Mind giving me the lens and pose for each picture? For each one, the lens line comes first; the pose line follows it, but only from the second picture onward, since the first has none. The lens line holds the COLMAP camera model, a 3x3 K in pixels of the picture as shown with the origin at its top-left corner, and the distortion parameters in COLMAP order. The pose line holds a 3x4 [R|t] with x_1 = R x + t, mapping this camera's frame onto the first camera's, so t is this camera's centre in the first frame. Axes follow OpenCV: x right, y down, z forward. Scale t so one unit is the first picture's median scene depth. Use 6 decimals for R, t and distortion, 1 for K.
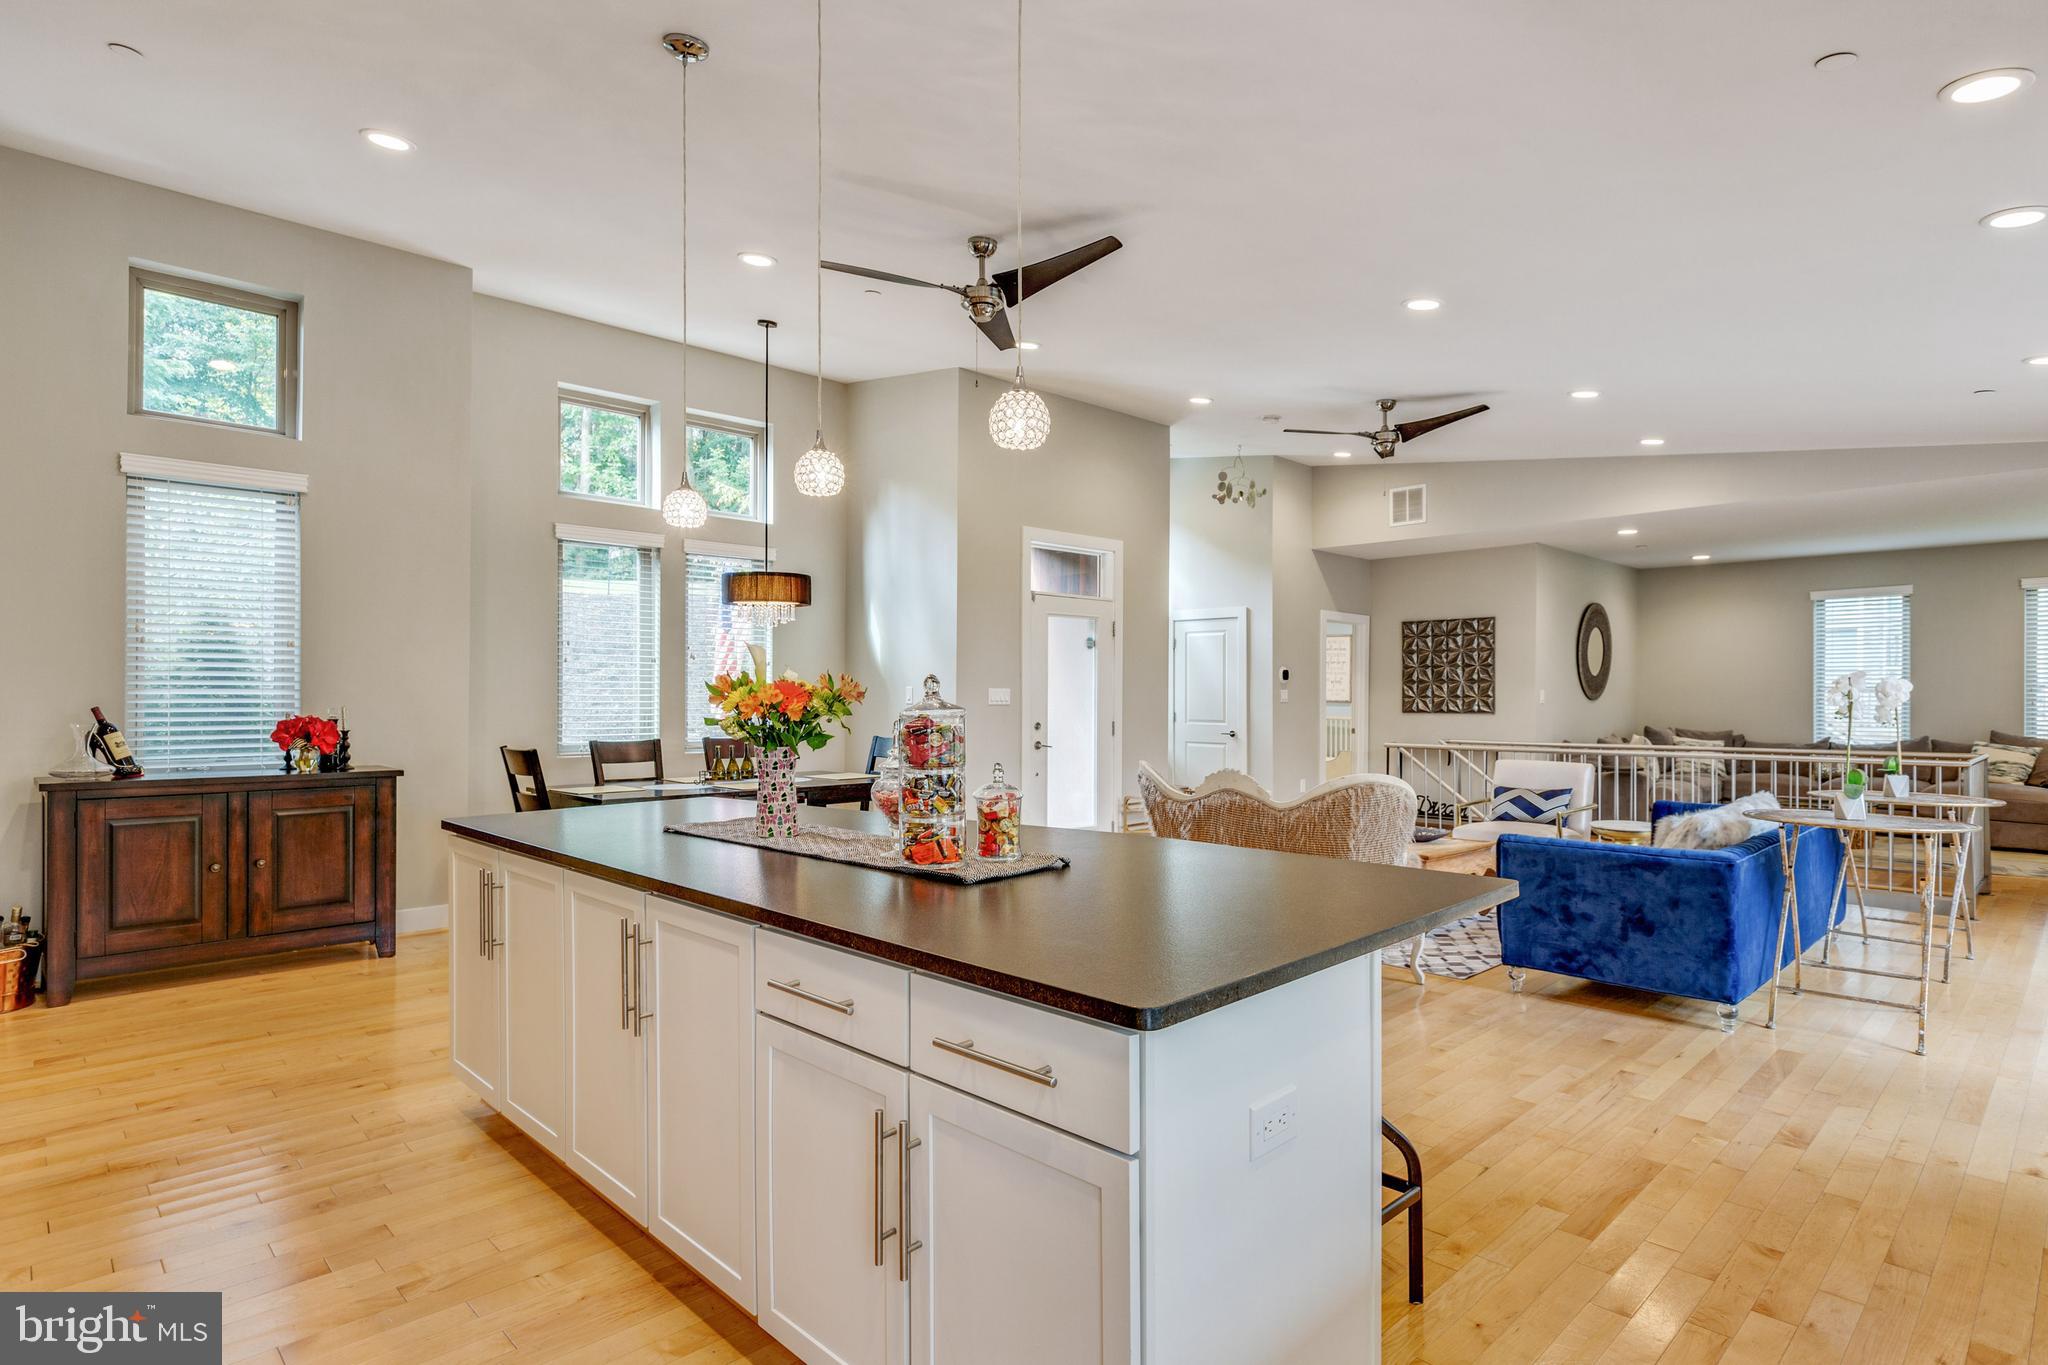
lens RADIAL K [[1072.4, 0, 1024.0], [0, 1072.4, 682.5], [0, 0, 1]] dist [-0.001786, -0.000829]
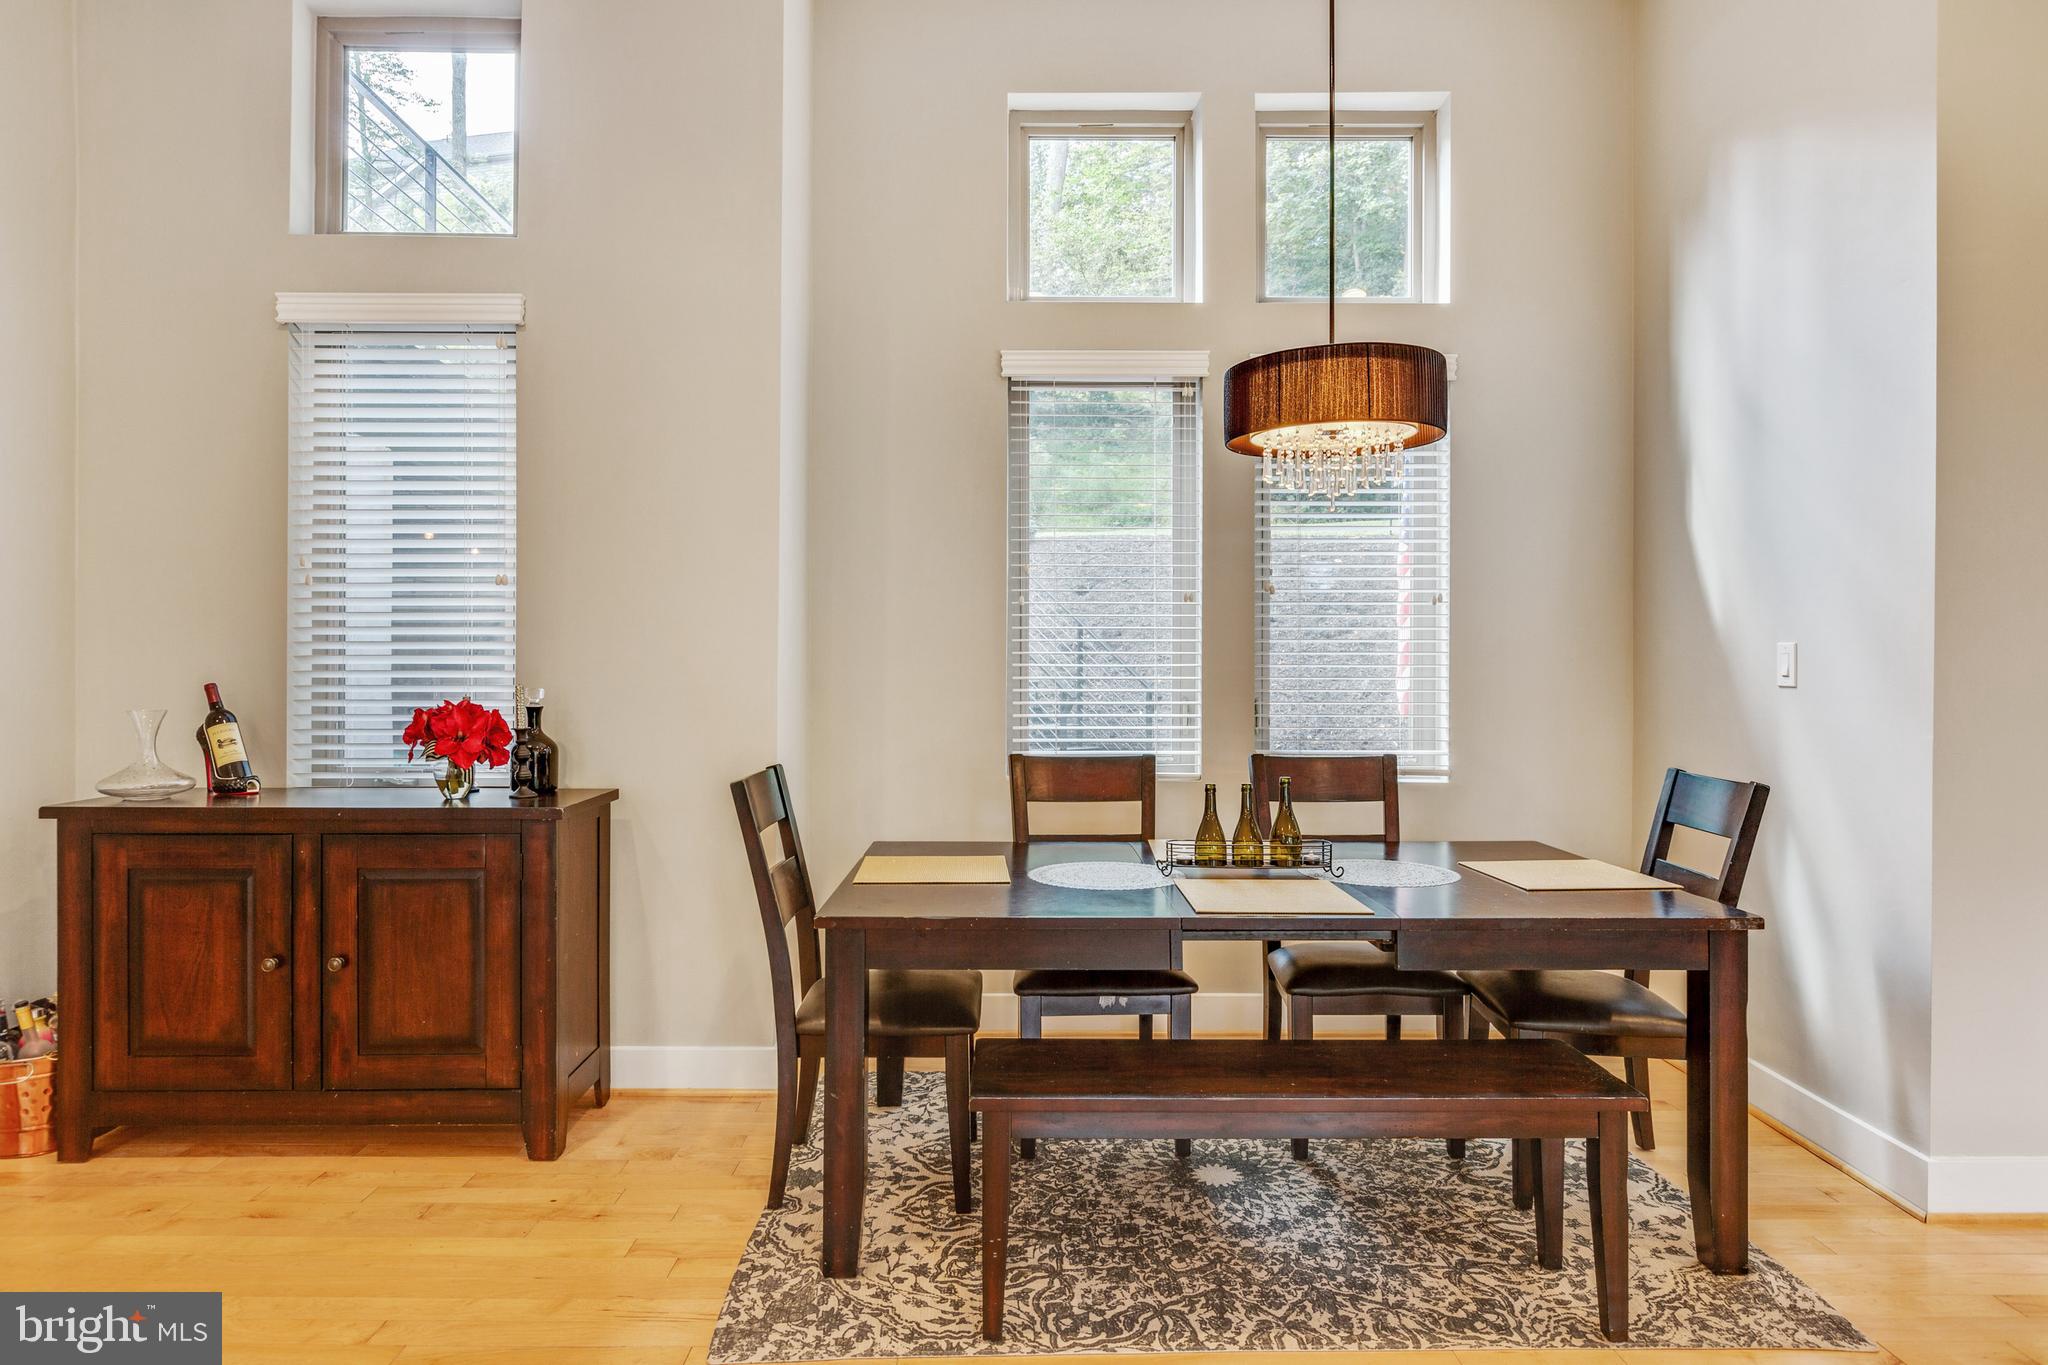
lens RADIAL K [[1051.6, 0, 1024.0], [0, 1051.6, 682.5], [0, 0, 1]] dist [-0.000634, 0.000153]
pose [[0.717786, 0.007360, -0.696225, -0.071173], [0.012727, 0.999638, 0.023689, 0.013341], [0.696148, -0.025865, 0.717432, 0.856406]]
